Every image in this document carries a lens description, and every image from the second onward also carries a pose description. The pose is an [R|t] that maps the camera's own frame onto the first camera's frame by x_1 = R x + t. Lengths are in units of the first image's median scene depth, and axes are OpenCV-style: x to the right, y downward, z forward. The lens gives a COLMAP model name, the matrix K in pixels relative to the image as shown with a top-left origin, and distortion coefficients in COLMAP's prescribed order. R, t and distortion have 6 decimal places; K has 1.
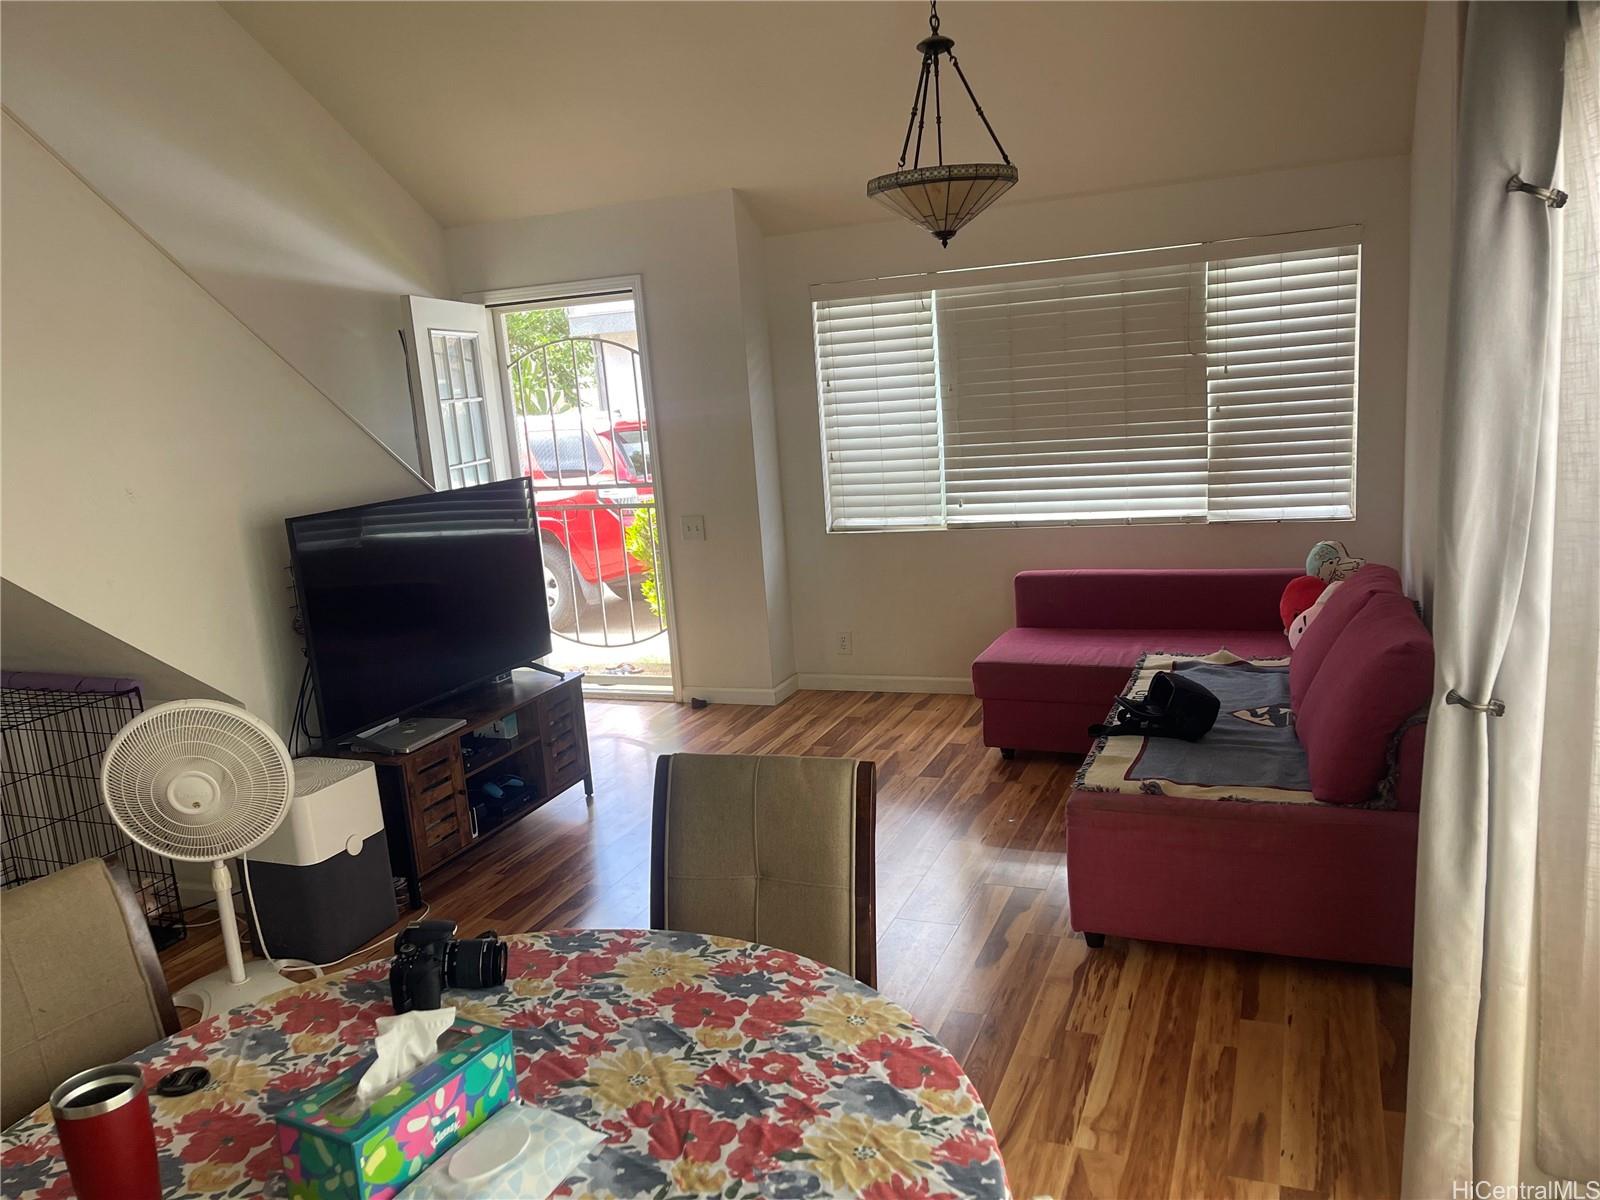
lens RADIAL K [[1186.1, 0, 798.3], [0, 1186.1, 619.3], [0, 0, 1]] dist [0.005487, -0.058043]
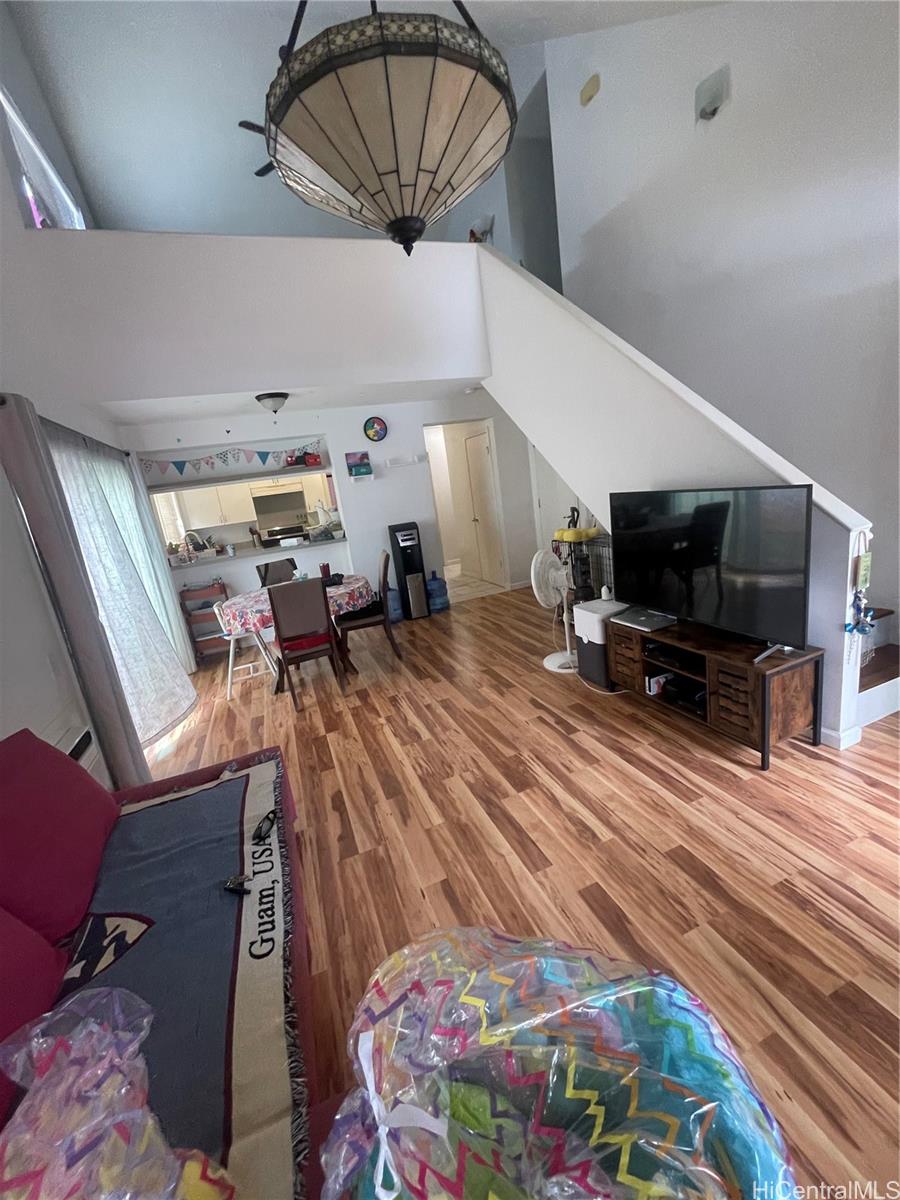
lens RADIAL K [[483.3, 0, 450.0], [0, 483.3, 600.0], [0, 0, 1]] dist [-0.002325, 0.000069]
pose [[-0.700993, 0.333782, -0.630237, 0.265181], [0.046312, 0.903154, 0.426811, -0.204903], [0.711663, 0.270004, -0.648563, 0.987749]]
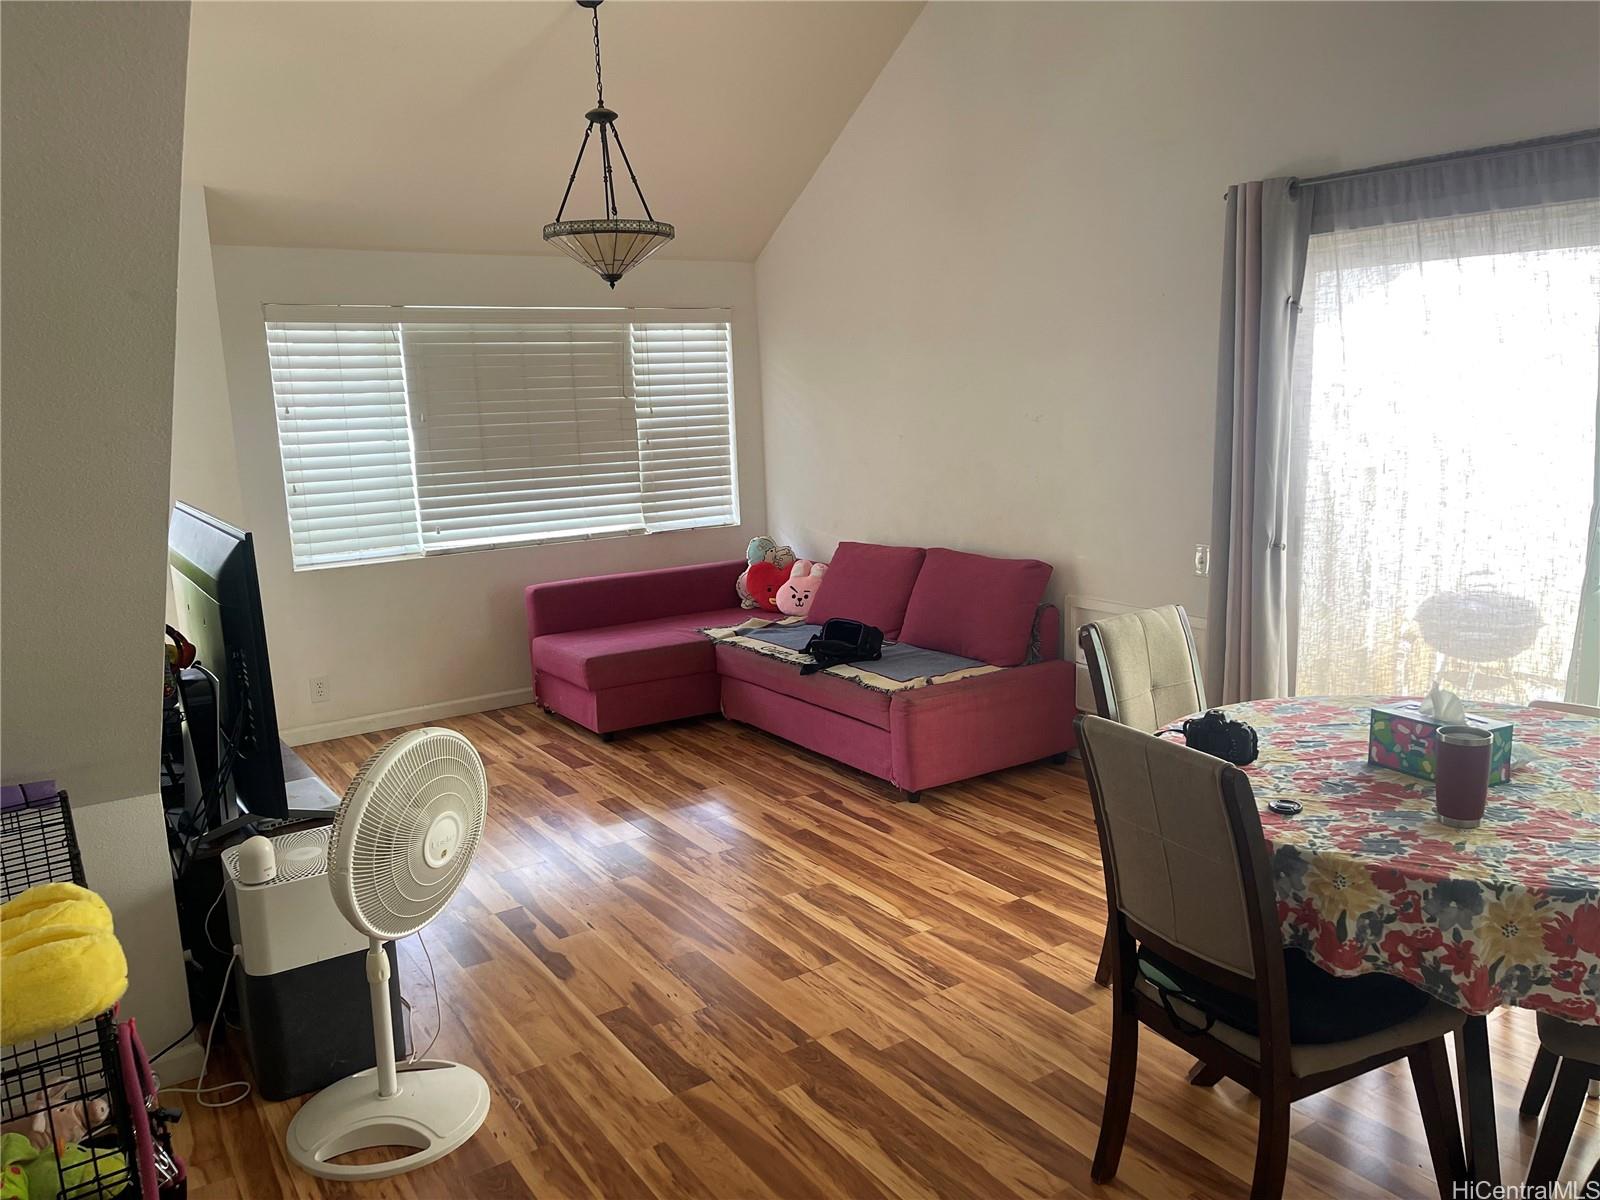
lens RADIAL K [[1201.7, 0, 800.0], [0, 1201.7, 600.0], [0, 0, 1]] dist [0.032812, -0.062136]
pose [[0.553885, -0.086576, 0.828080, -0.626788], [0.157679, 0.987488, -0.002226, 0.014962], [-0.817526, 0.131803, 0.560606, 0.186193]]
